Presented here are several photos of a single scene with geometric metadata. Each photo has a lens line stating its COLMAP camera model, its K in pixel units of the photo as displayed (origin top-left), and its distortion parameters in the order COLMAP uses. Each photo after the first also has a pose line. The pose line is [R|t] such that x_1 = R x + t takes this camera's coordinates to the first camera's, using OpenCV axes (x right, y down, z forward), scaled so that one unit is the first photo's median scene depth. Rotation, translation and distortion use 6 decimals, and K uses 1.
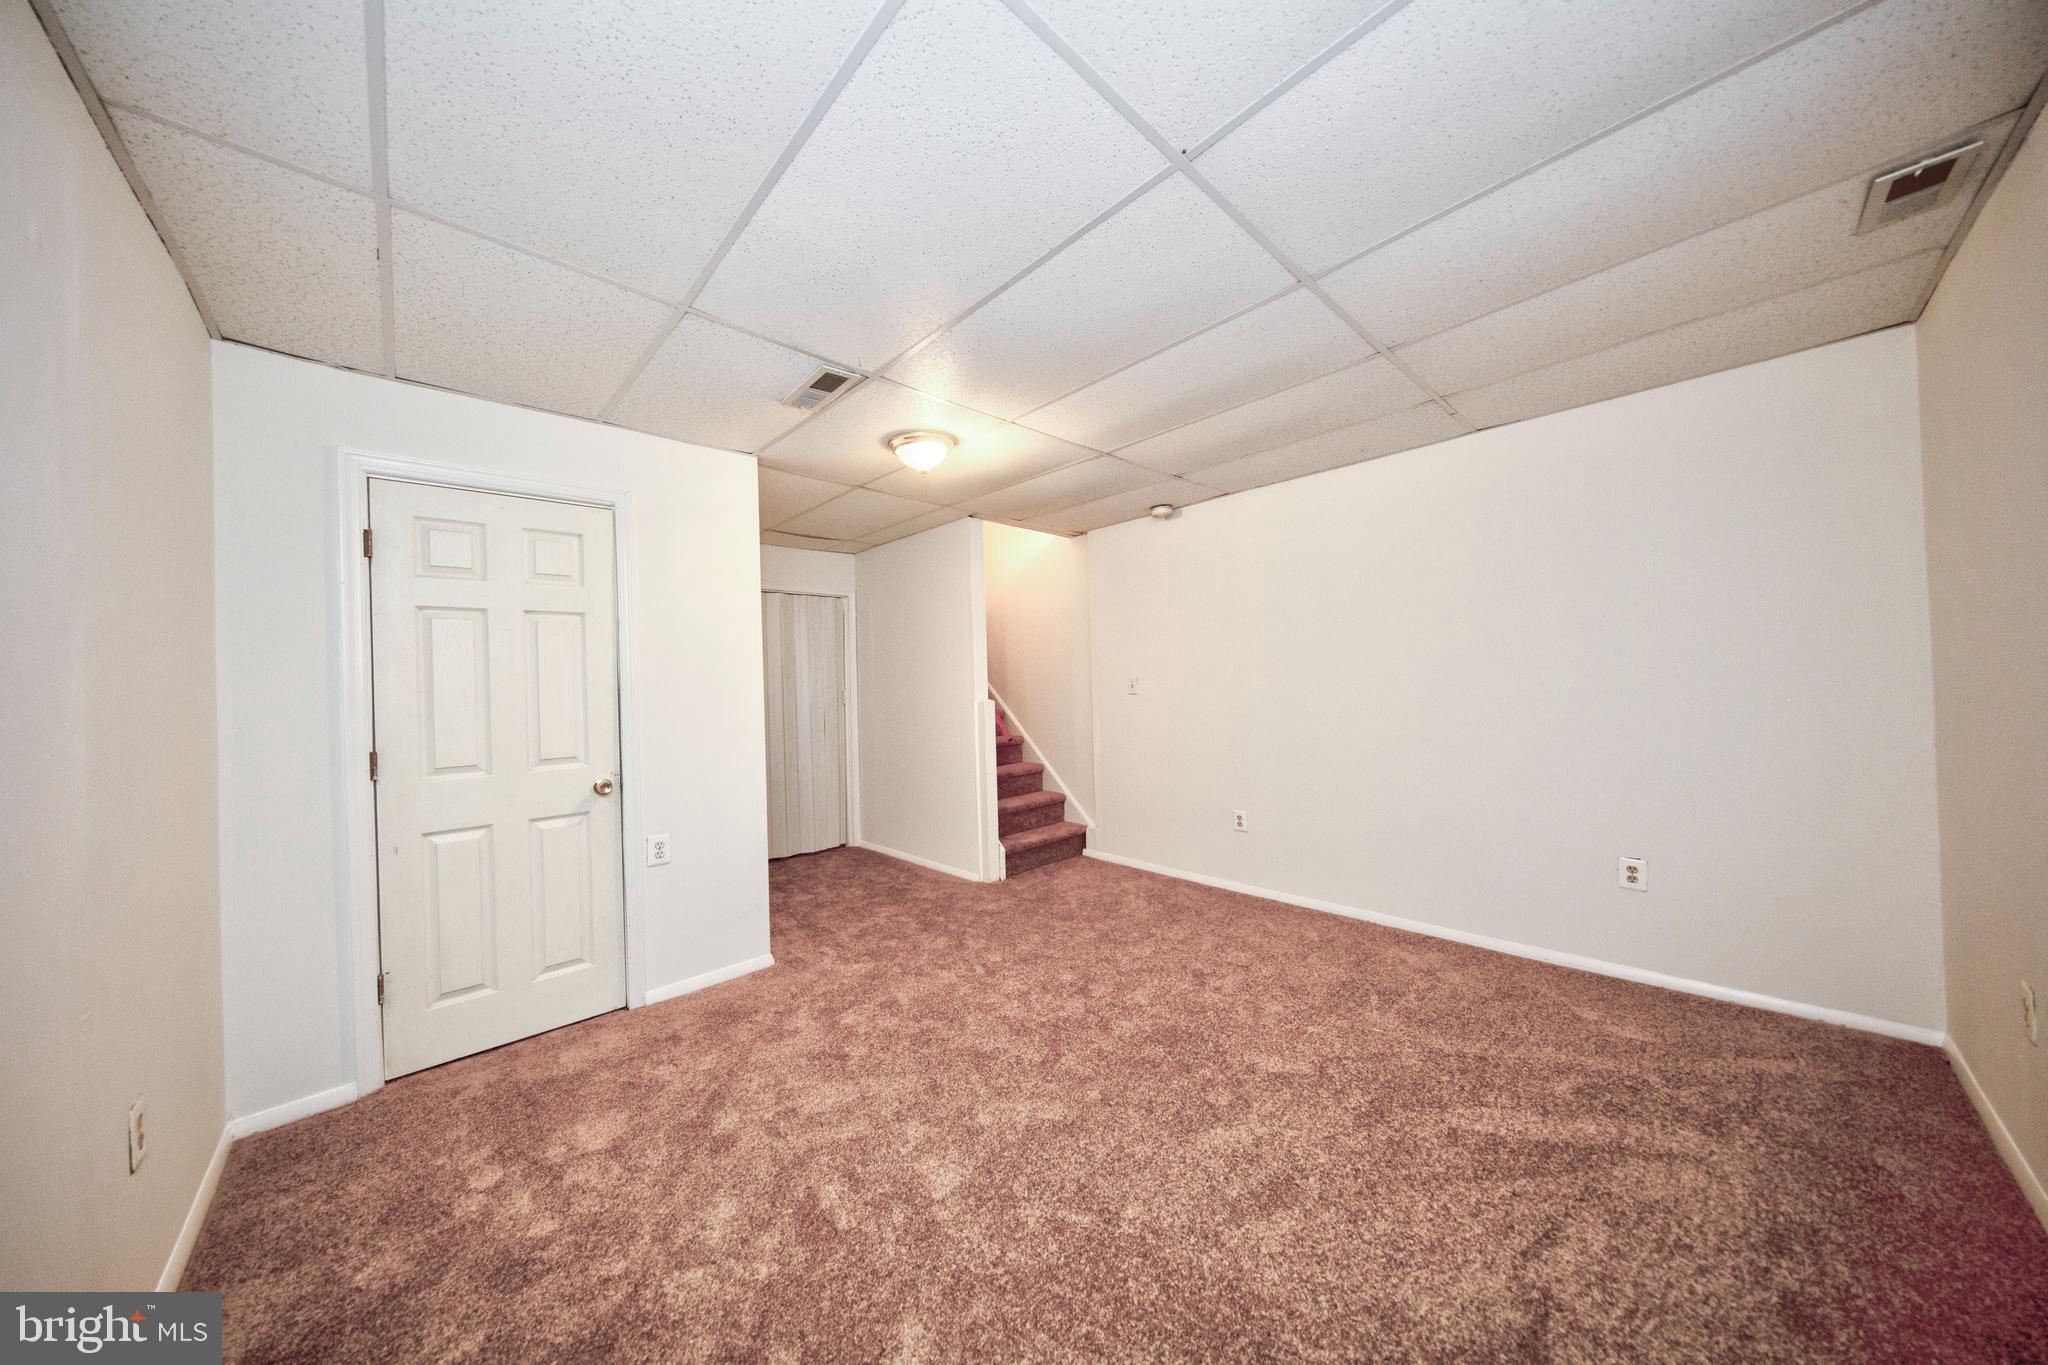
lens RADIAL K [[648.1, 0, 1013.6], [0, 648.1, 681.8], [0, 0, 1]] dist [-0.000173, -0.000036]
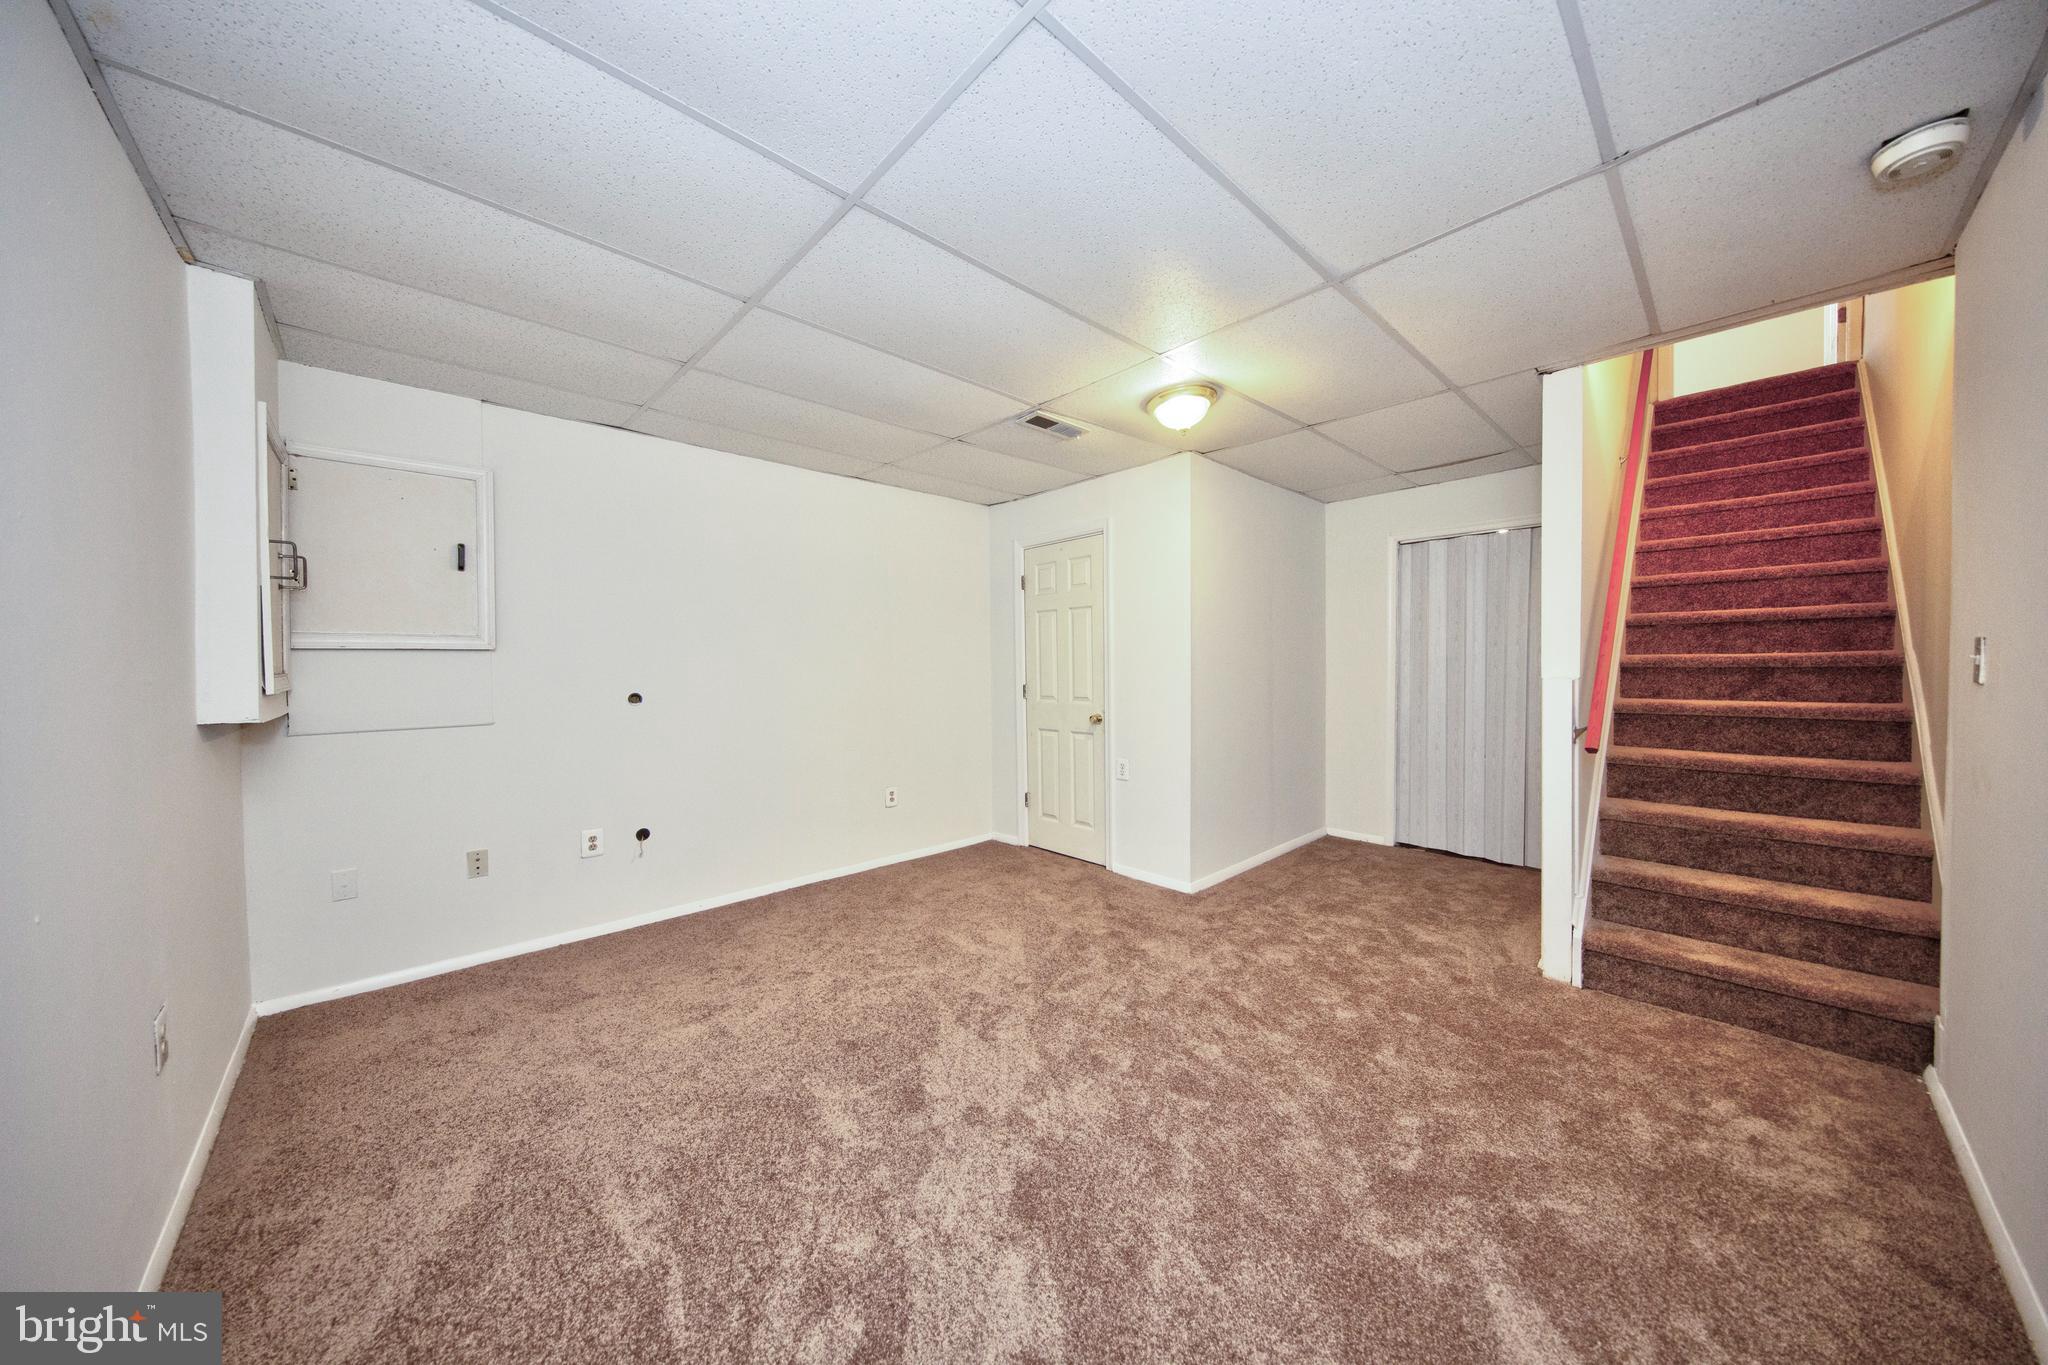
lens RADIAL K [[657.6, 0, 1016.9], [0, 657.6, 677.5], [0, 0, 1]] dist [0.011055, -0.007105]
pose [[0.004143, 0.045119, -0.998973, 0.784630], [0.011598, 0.998912, 0.045164, -0.005764], [0.999924, -0.011773, 0.003615, 0.693509]]
